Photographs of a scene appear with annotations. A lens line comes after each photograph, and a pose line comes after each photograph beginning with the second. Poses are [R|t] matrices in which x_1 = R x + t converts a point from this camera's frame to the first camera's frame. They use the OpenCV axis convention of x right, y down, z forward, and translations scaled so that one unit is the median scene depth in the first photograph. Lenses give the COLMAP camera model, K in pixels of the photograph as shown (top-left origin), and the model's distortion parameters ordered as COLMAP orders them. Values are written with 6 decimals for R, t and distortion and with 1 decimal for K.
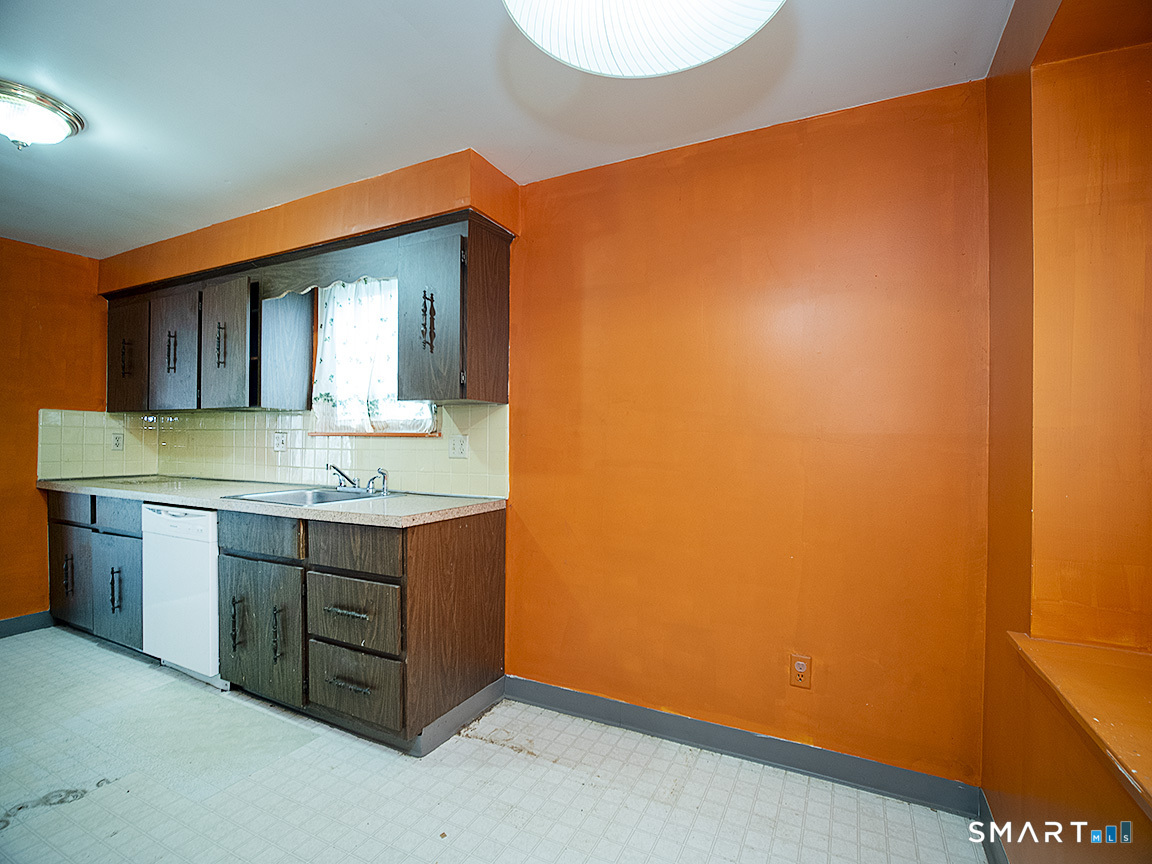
lens RADIAL K [[548.2, 0, 578.4], [0, 548.2, 445.8], [0, 0, 1]] dist [-0.008633, -0.000921]
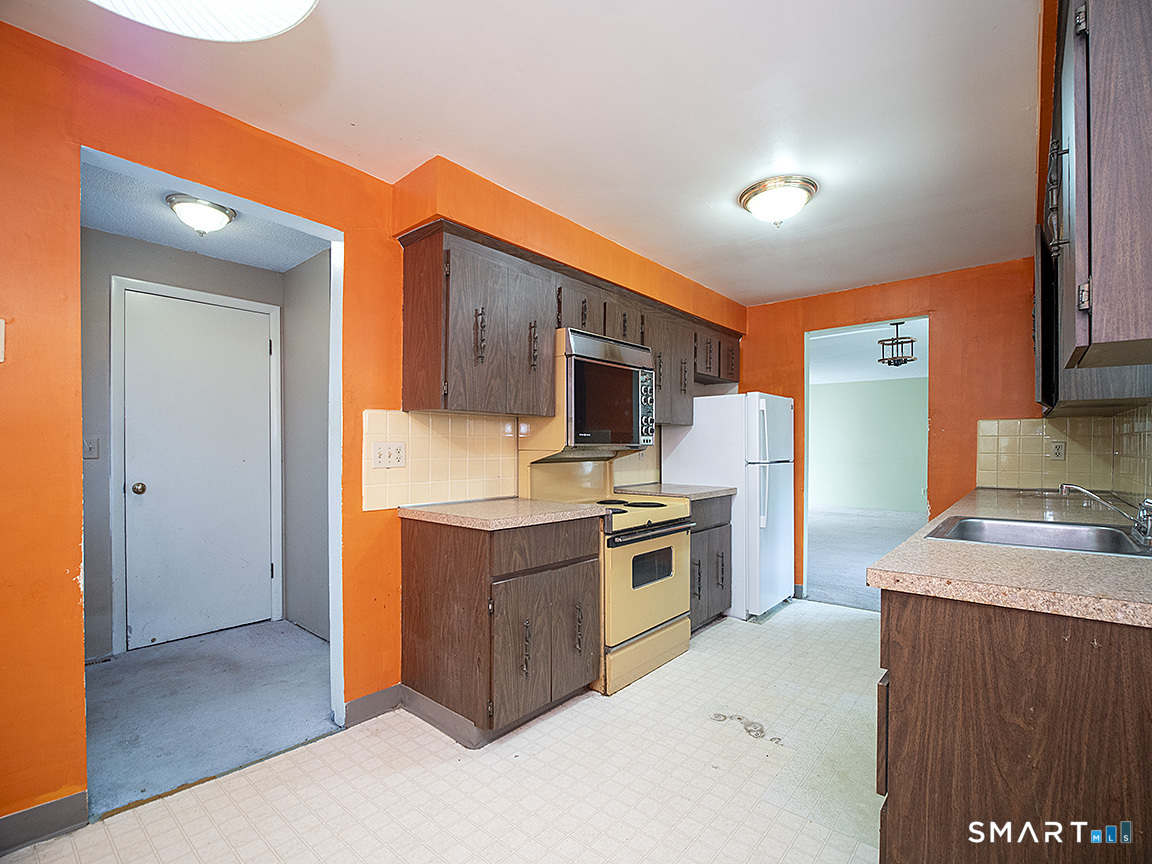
lens RADIAL K [[535.1, 0, 571.0], [0, 535.1, 440.1], [0, 0, 1]] dist [0.027867, -0.000054]
pose [[-0.241708, -0.019745, -0.970148, 0.344153], [-0.003613, 0.999804, -0.019449, -0.008386], [0.970342, -0.001196, -0.241732, 0.744979]]
